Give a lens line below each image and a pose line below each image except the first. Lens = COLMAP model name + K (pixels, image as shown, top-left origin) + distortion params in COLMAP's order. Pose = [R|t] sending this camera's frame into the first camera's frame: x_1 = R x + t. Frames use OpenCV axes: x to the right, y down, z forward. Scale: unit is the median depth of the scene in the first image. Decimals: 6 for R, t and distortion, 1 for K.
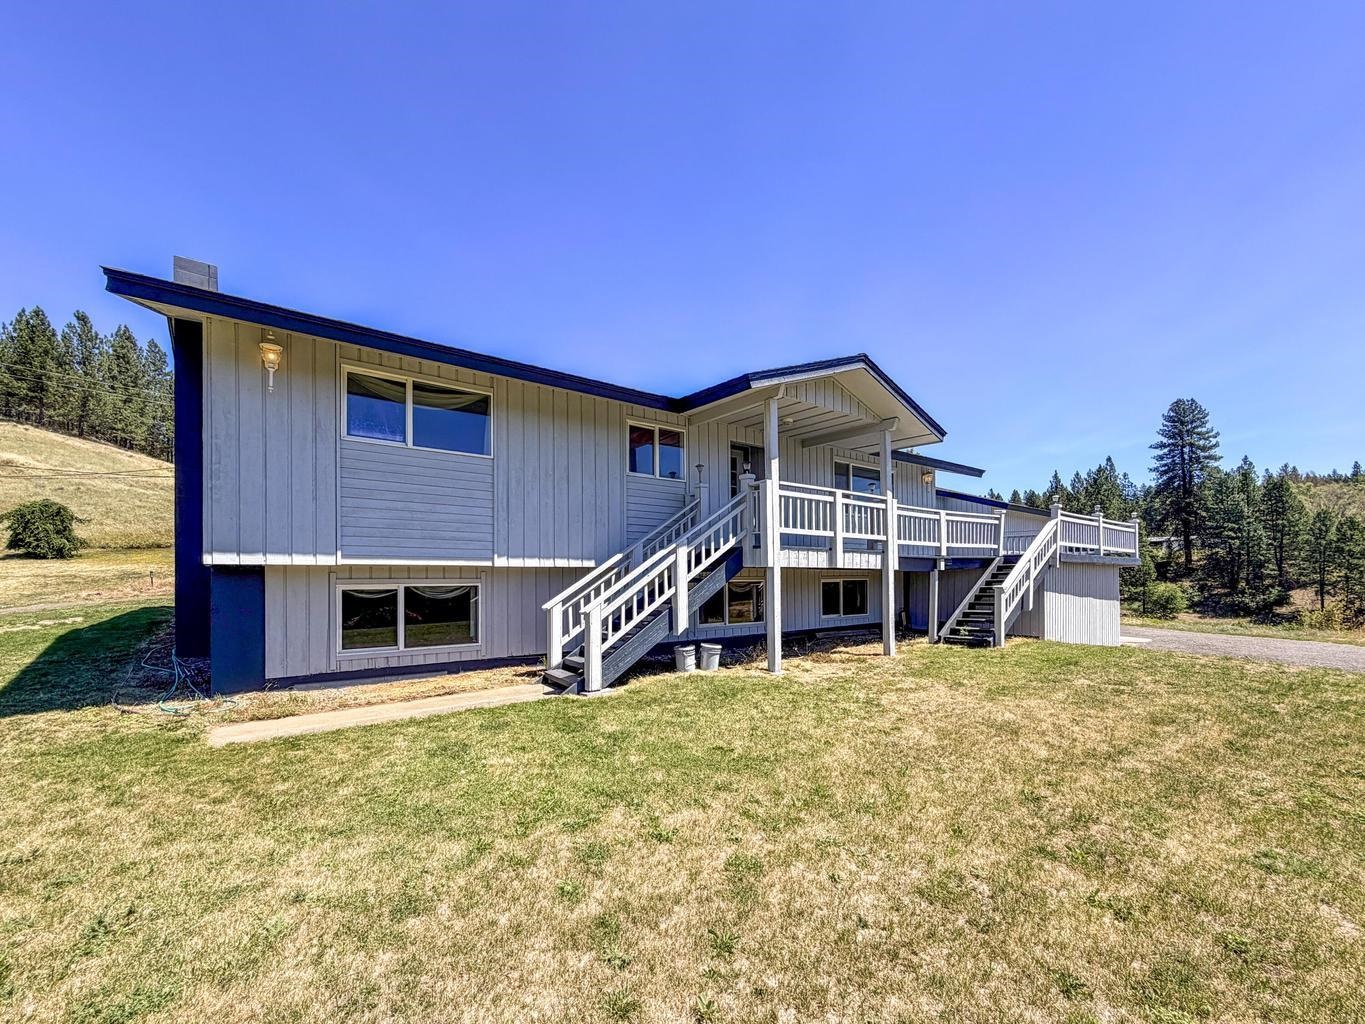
lens RADIAL K [[559.3, 0, 686.1], [0, 559.3, 566.5], [0, 0, 1]] dist [-0.002284, 0.000172]
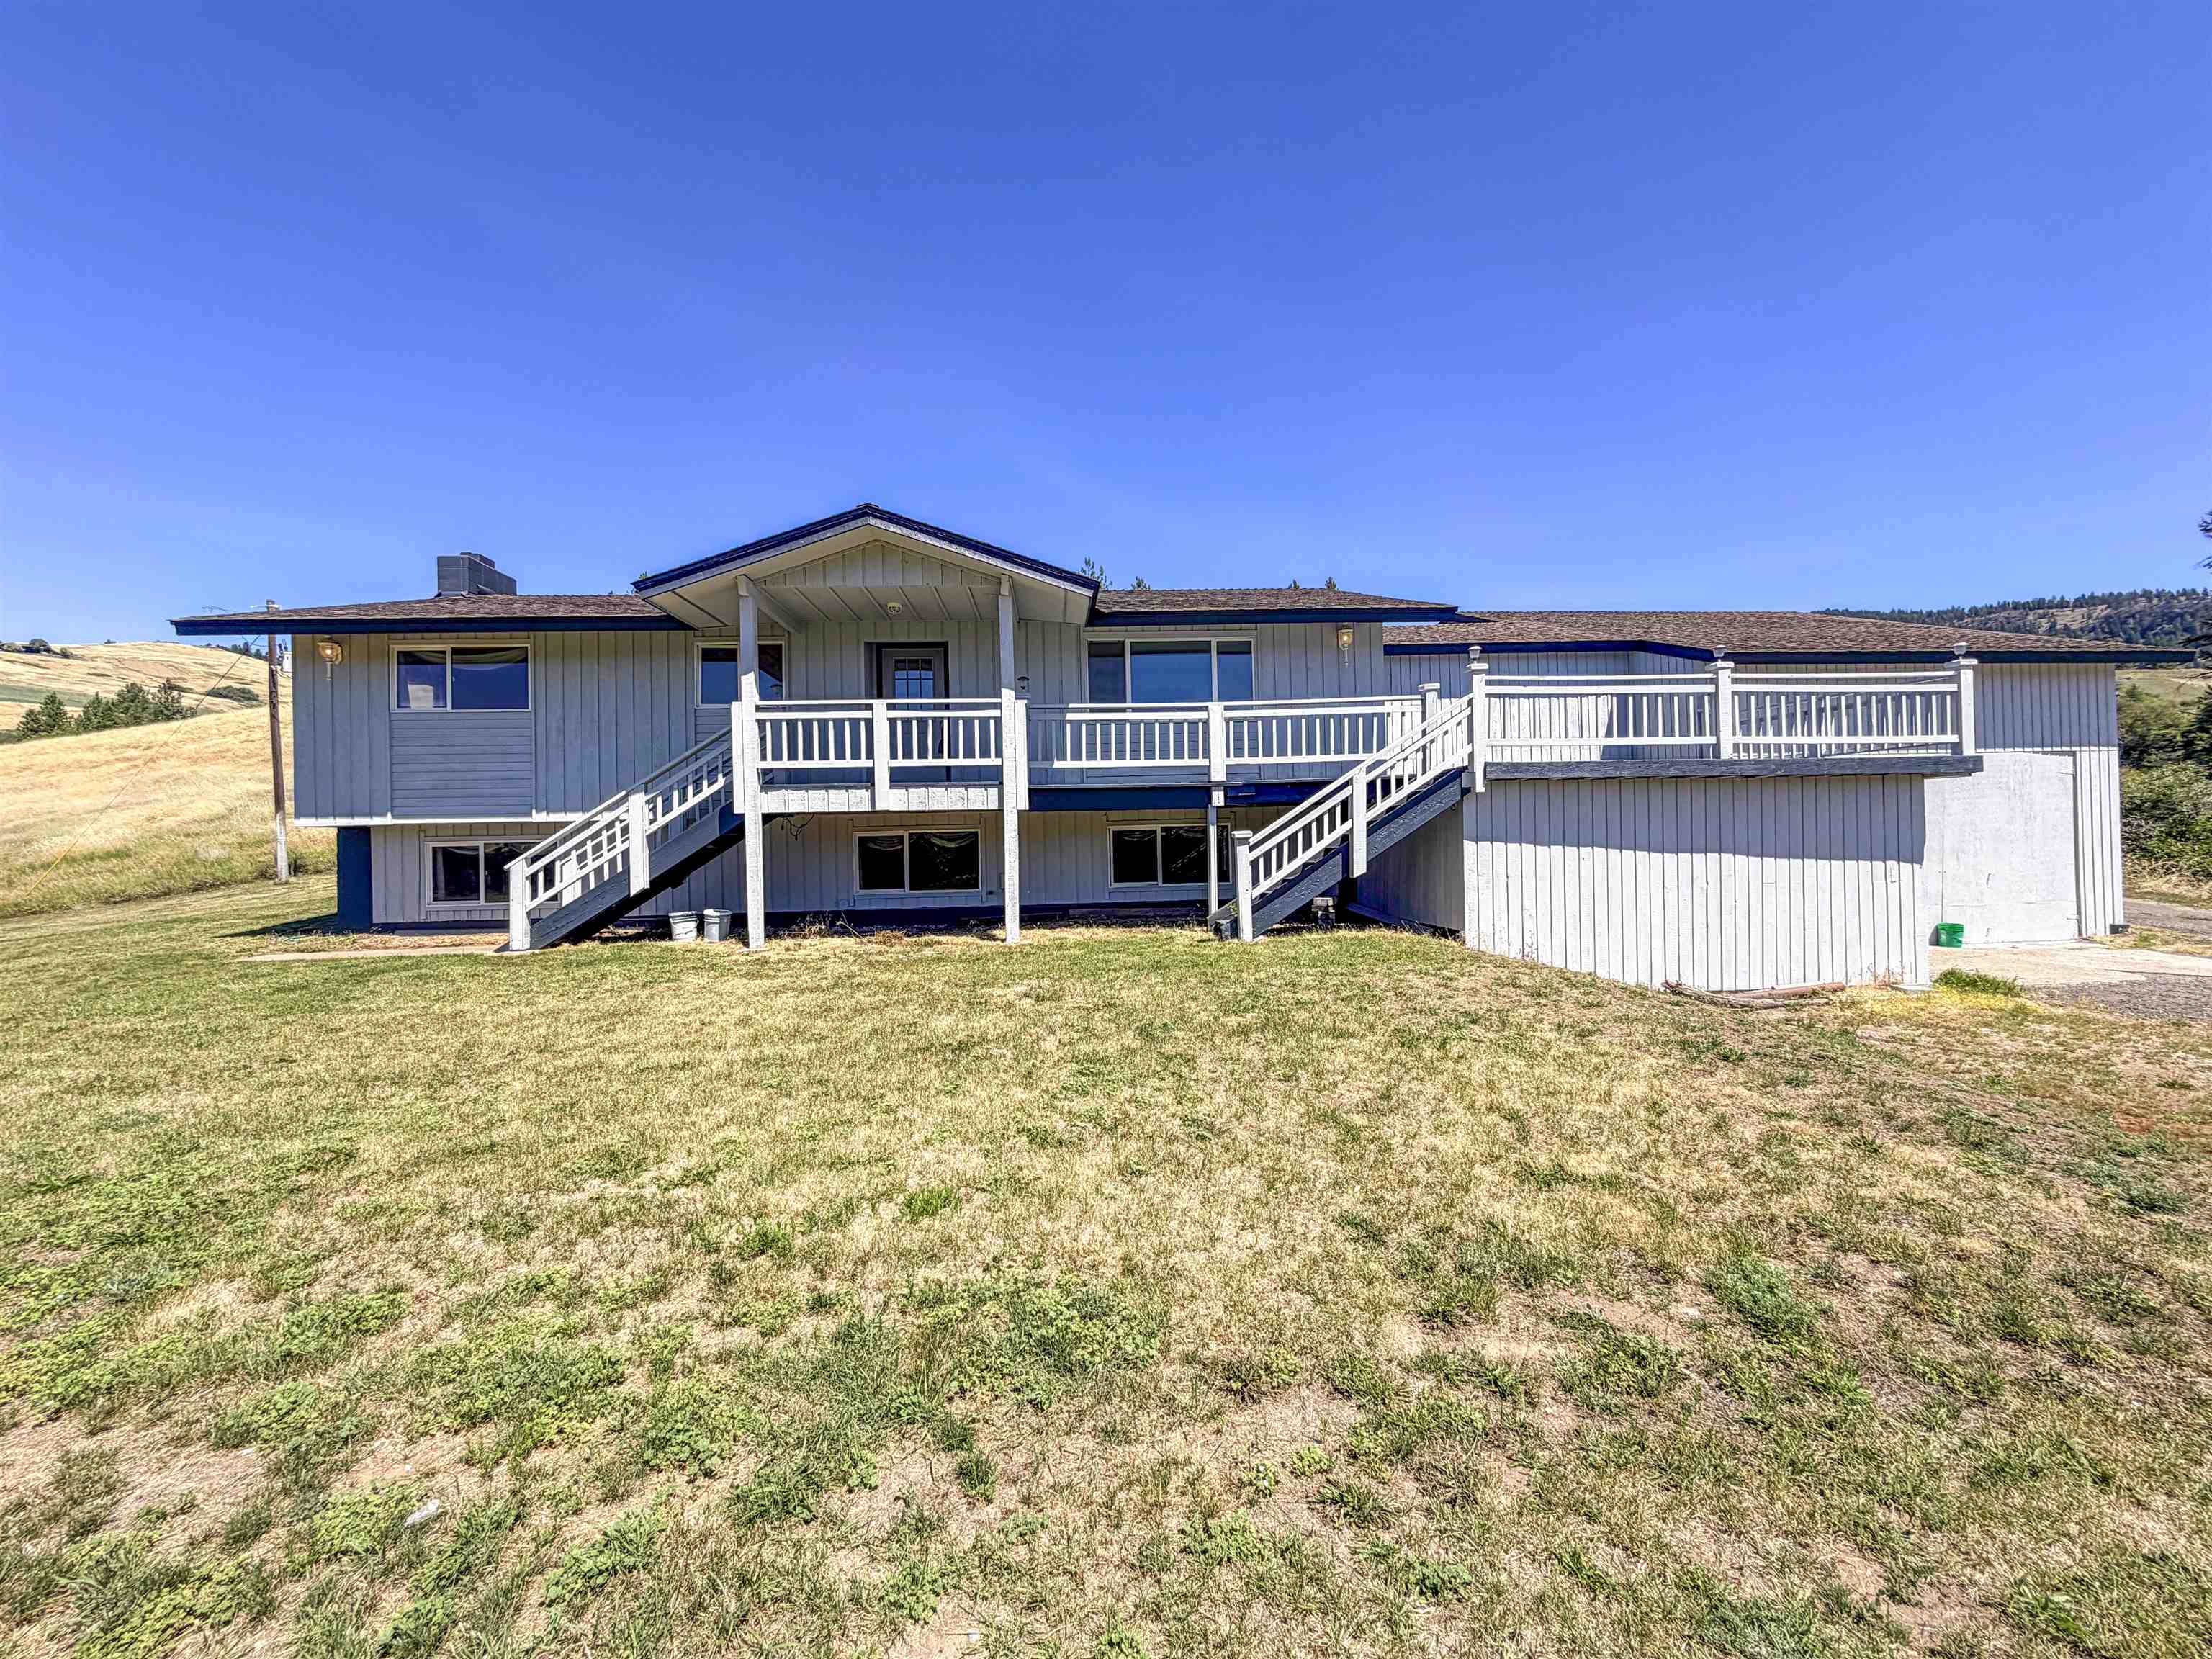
lens RADIAL K [[906.3, 0, 1118.1], [0, 906.3, 827.2], [0, 0, 1]] dist [-0.002284, 0.000172]
pose [[0.830408, -0.022110, -0.556716, 0.891745], [0.028972, 0.999574, 0.003517, 0.021416], [0.556401, -0.019050, 0.830695, 0.167609]]
